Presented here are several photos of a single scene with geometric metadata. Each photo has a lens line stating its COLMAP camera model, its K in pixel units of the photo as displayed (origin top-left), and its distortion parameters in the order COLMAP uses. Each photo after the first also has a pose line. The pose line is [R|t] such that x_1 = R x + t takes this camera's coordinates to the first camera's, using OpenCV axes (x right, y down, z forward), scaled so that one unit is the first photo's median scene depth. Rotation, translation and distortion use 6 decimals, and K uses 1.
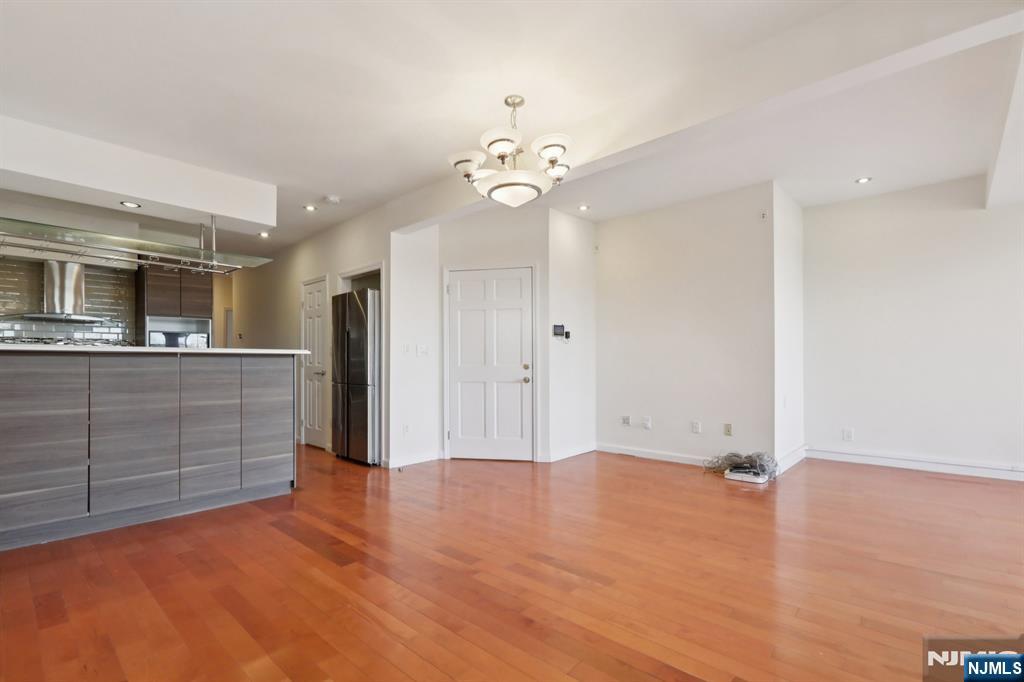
lens RADIAL K [[468.3, 0, 516.3], [0, 468.3, 357.3], [0, 0, 1]] dist [-0.001649, -0.000007]
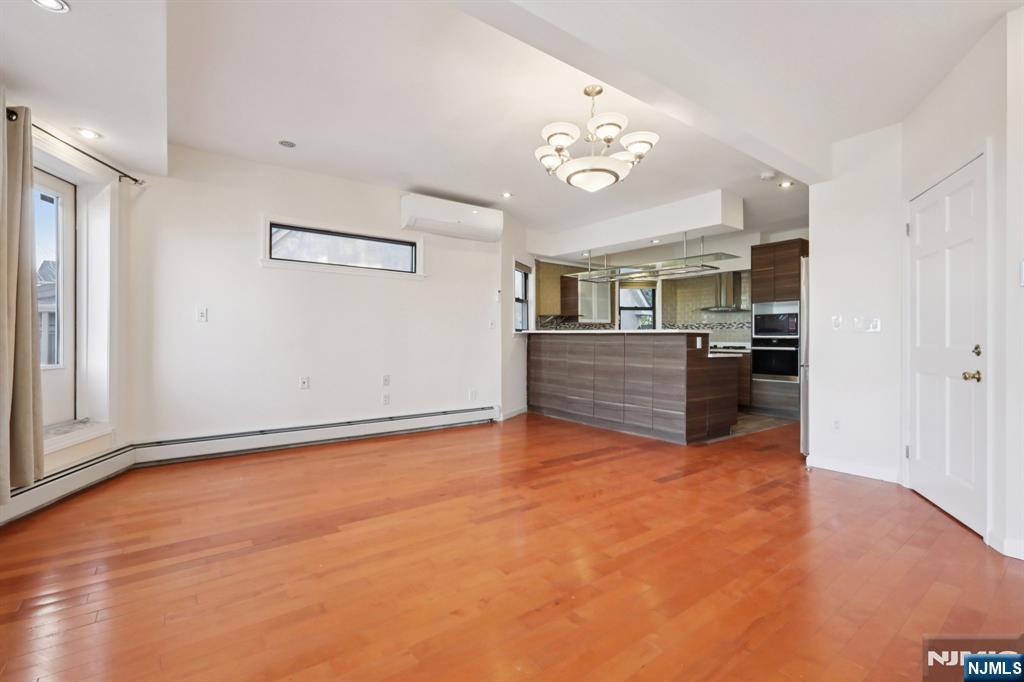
lens RADIAL K [[460.2, 0, 511.1], [0, 460.2, 332.7], [0, 0, 1]] dist [-0.002133, 0.000477]
pose [[-0.186859, -0.009583, -0.982340, 0.884530], [0.005886, 0.999924, -0.010874, 0.004382], [0.982369, -0.007814, -0.186788, 0.859824]]
